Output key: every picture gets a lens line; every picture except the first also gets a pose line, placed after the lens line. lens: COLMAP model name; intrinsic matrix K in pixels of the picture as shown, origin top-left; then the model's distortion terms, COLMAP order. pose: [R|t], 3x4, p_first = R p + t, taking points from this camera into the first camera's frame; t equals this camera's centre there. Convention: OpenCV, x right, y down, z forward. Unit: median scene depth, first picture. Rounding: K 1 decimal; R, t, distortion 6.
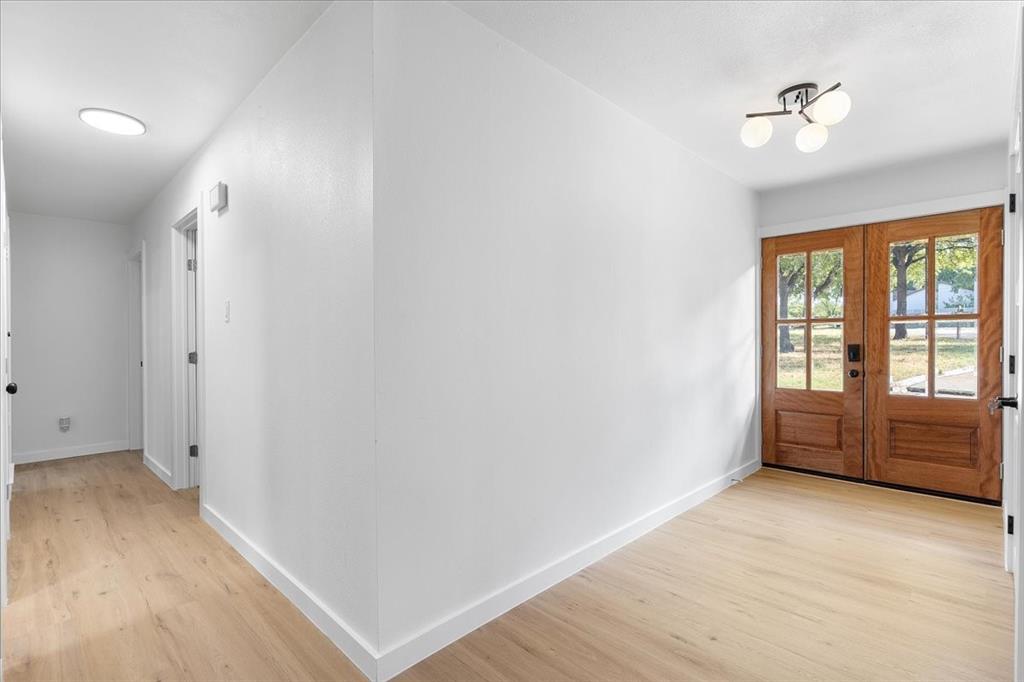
lens RADIAL K [[490.2, 0, 511.8], [0, 490.2, 345.3], [0, 0, 1]] dist [0.001942, -0.000102]
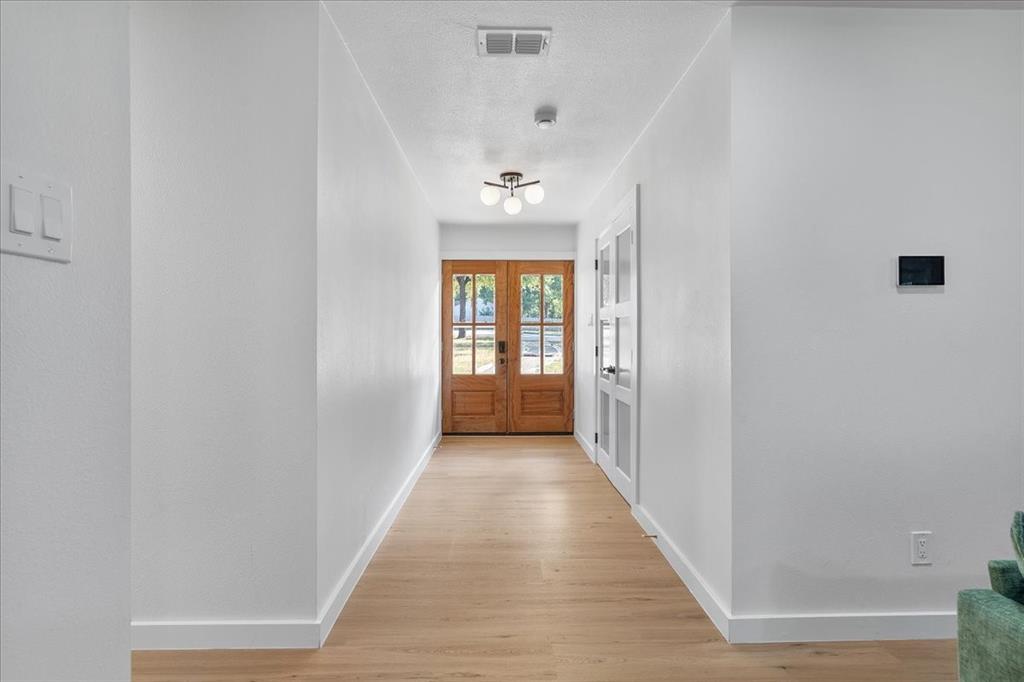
lens RADIAL K [[490.2, 0, 513.6], [0, 490.2, 336.5], [0, 0, 1]] dist [0.001942, -0.000102]
pose [[0.695398, 0.004216, 0.718613, -0.324121], [0.007485, 0.999886, -0.013109, 0.003854], [-0.718586, 0.014495, 0.695287, -0.040006]]
